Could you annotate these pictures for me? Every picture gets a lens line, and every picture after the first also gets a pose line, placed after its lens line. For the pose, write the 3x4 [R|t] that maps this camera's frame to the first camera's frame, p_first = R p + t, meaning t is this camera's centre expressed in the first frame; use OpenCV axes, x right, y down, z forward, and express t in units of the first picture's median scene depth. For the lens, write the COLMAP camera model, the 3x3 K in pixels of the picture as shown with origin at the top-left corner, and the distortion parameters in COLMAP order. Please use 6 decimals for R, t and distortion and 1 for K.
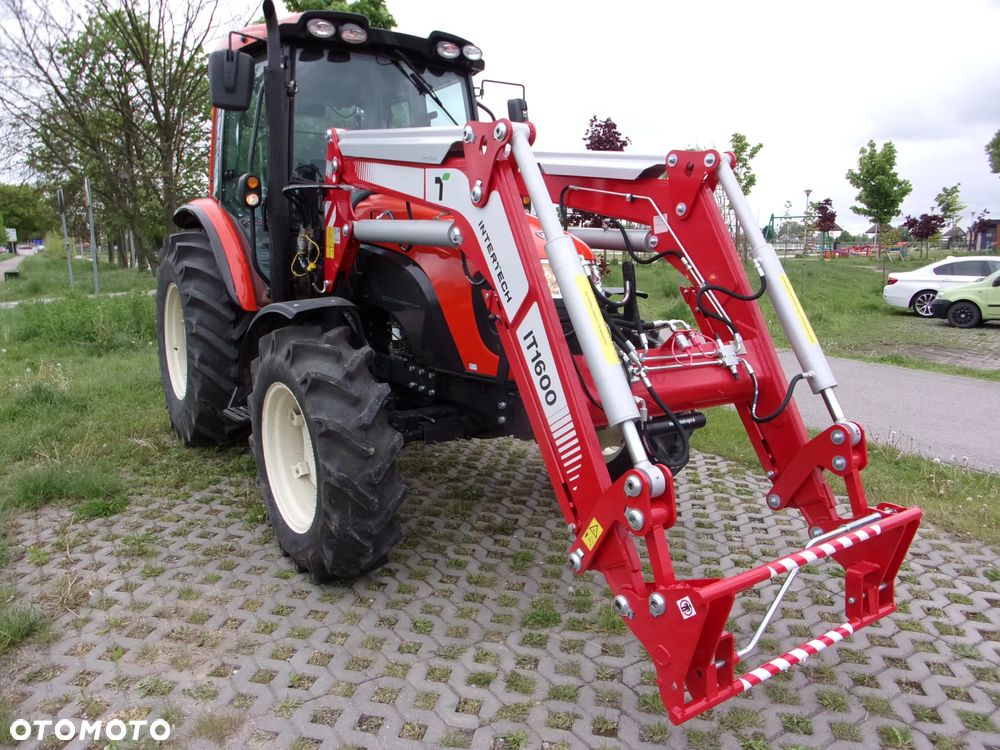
lens RADIAL K [[713.2, 0, 497.8], [0, 713.2, 379.2], [0, 0, 1]] dist [-0.020136, 0.001069]
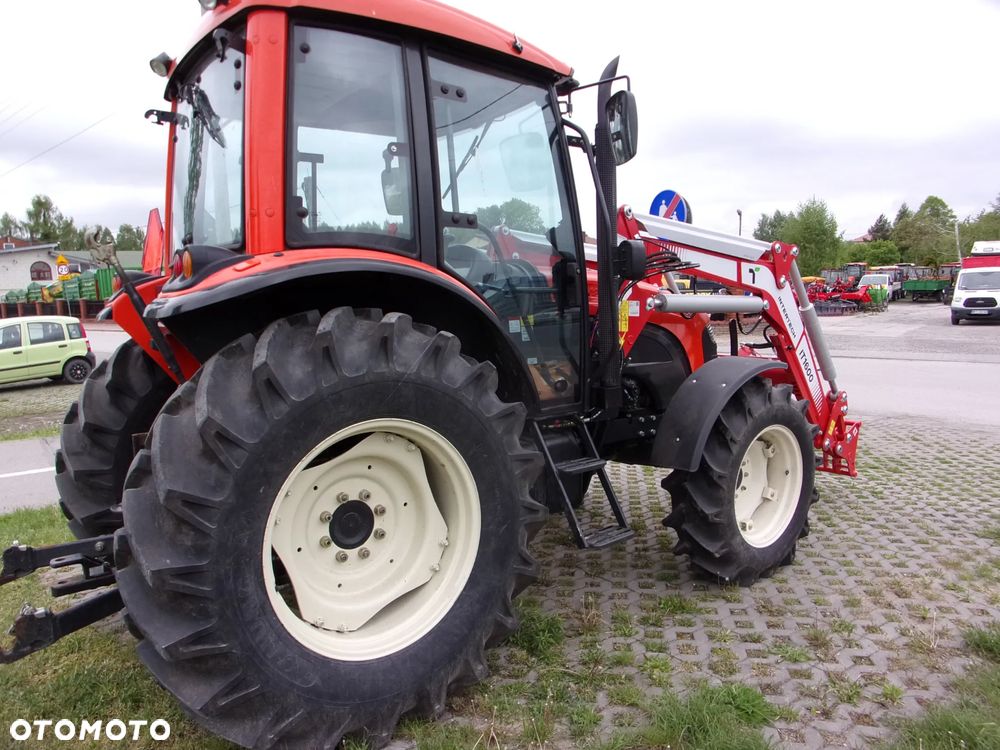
lens RADIAL K [[727.4, 0, 493.2], [0, 727.4, 374.5], [0, 0, 1]] dist [-0.075484, 0.095439]
pose [[-0.046548, -0.118308, 0.991885, -1.679380], [0.201659, 0.971404, 0.125329, -0.373902], [-0.978349, 0.205857, -0.021359, 1.650755]]
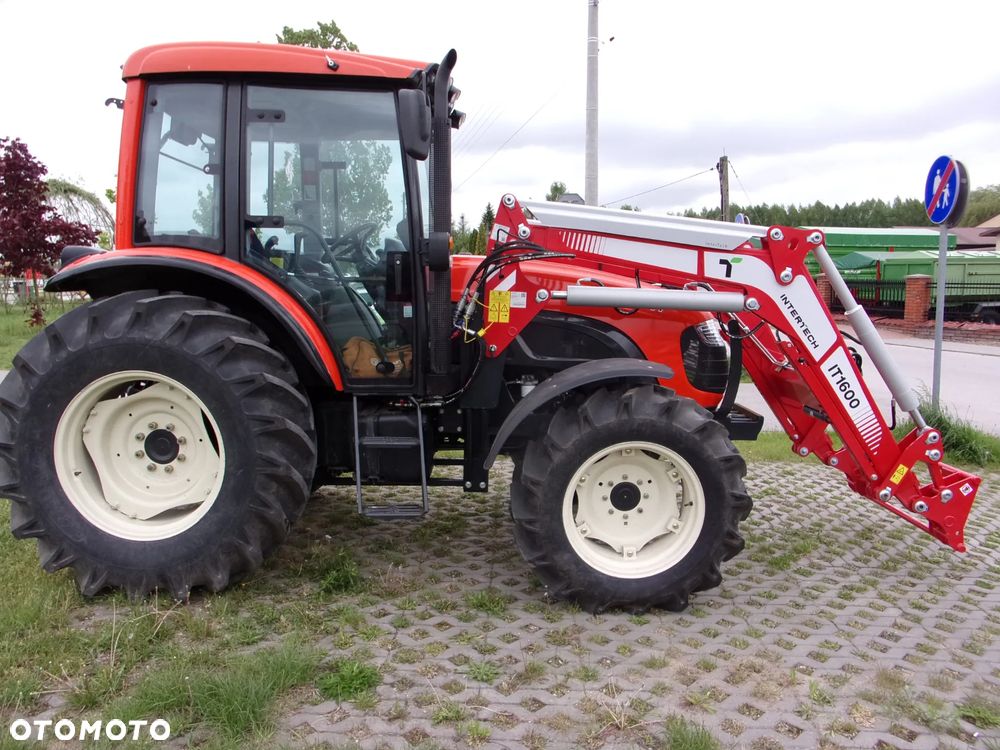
lens RADIAL K [[727.4, 0, 493.2], [0, 727.4, 374.5], [0, 0, 1]] dist [-0.075484, 0.095439]
pose [[0.578492, -0.119299, 0.806917, -1.442235], [0.149471, 0.988000, 0.038913, -0.190512], [-0.801876, 0.098100, 0.589382, 0.579265]]
